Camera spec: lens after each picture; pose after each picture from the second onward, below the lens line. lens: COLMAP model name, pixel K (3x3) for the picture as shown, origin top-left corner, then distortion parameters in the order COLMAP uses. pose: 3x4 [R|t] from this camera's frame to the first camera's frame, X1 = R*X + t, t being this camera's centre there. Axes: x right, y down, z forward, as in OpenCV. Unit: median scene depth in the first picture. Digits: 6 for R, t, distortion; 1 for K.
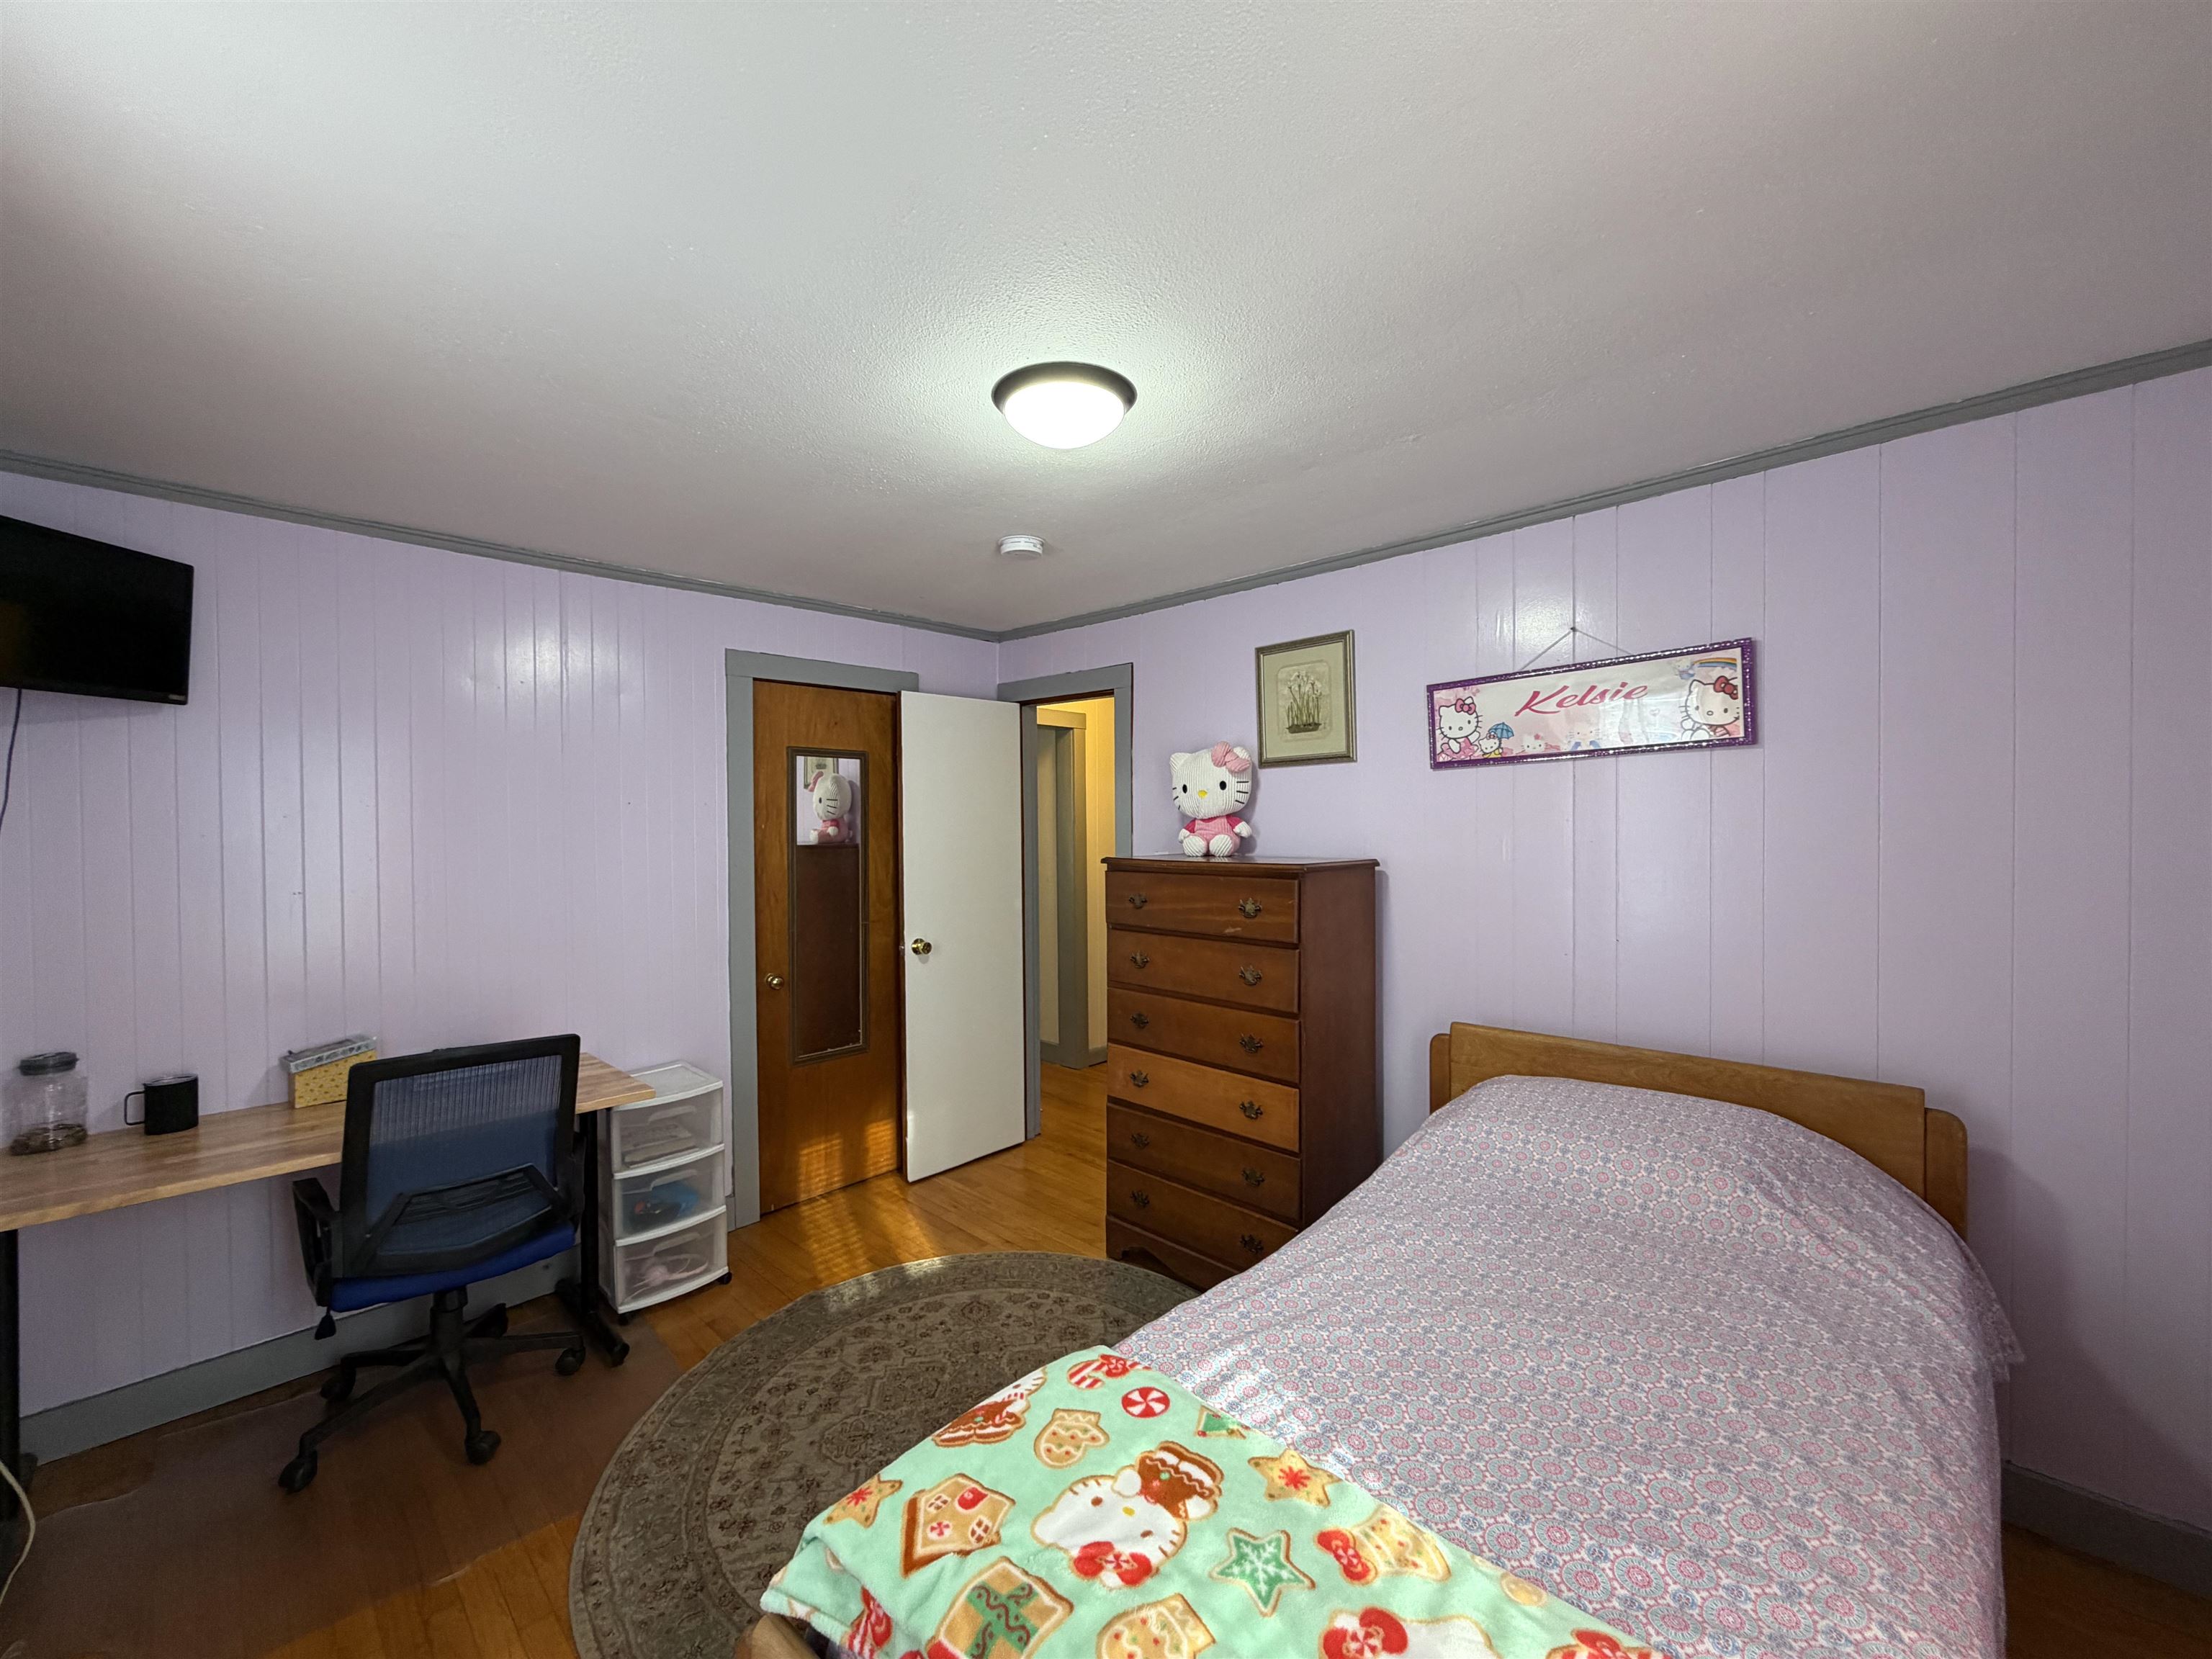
lens RADIAL K [[884.5, 0, 1098.6], [0, 884.5, 834.8], [0, 0, 1]] dist [-0.000986, -0.000245]
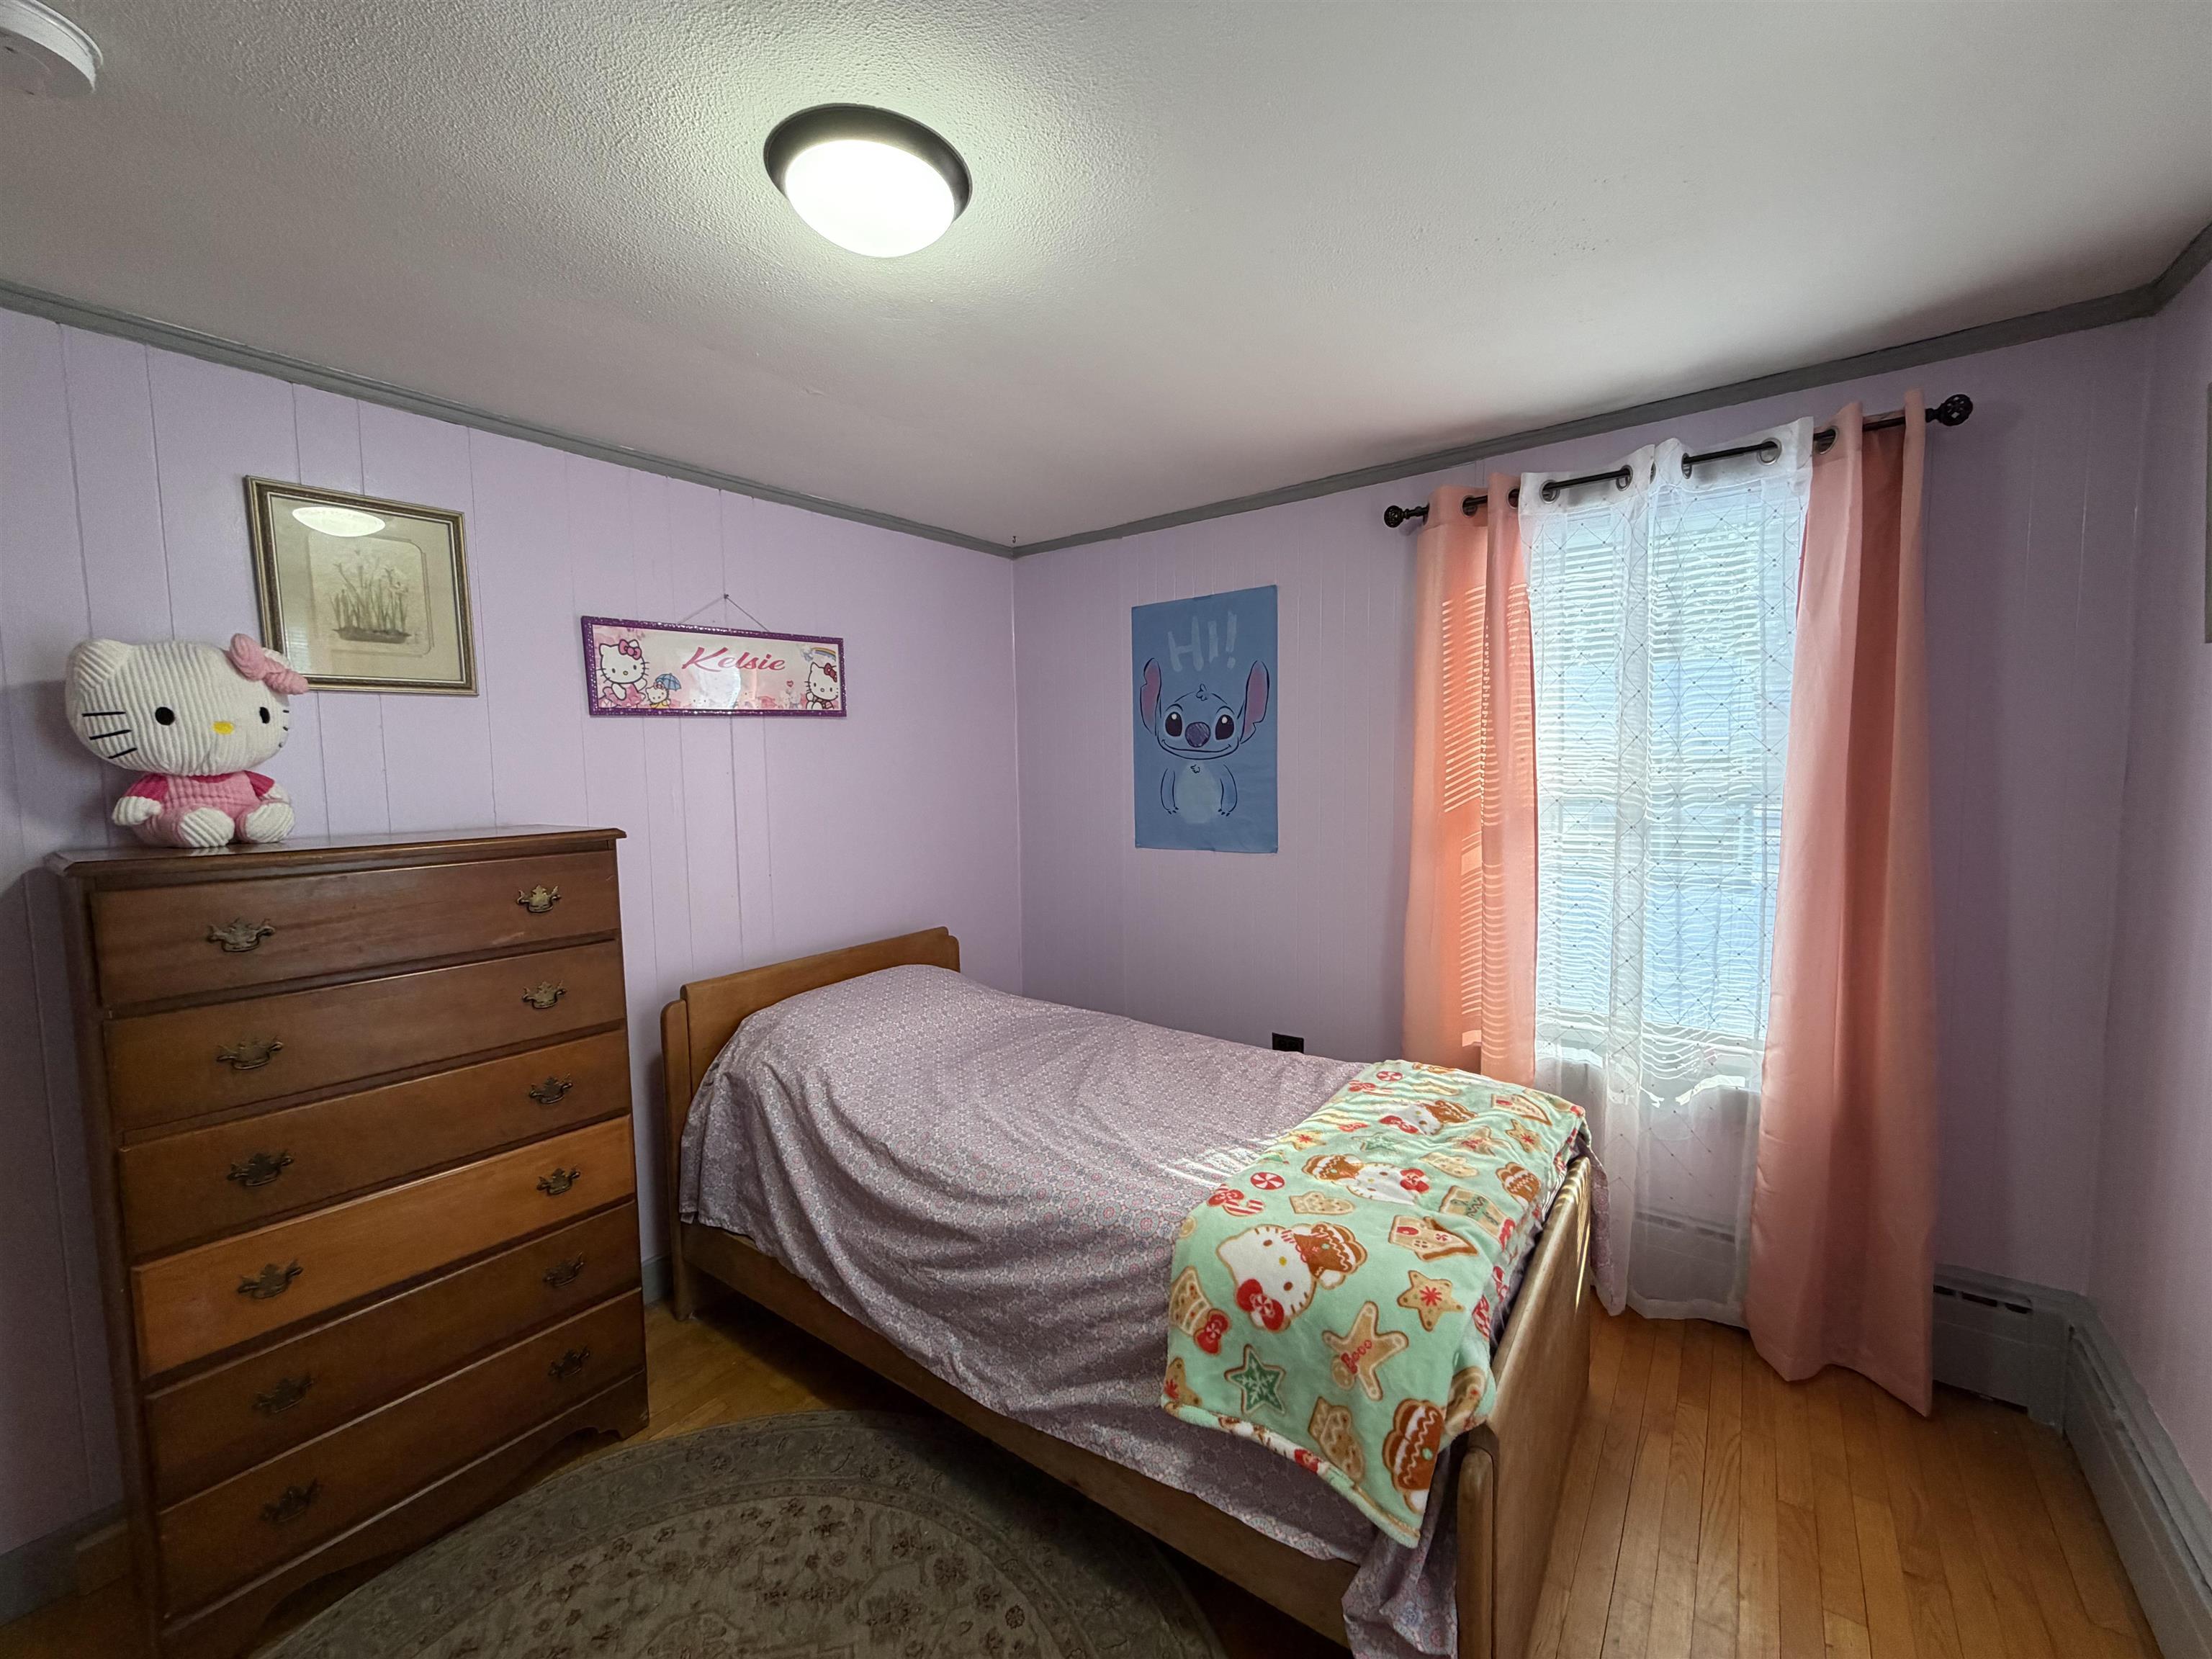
lens RADIAL K [[884.5, 0, 1099.6], [0, 884.5, 827.5], [0, 0, 1]] dist [-0.000986, -0.000245]
pose [[-0.132486, -0.059230, 0.989414, -0.577003], [0.034627, 0.997327, 0.064340, -0.003300], [-0.990580, 0.042784, -0.130081, 0.655687]]
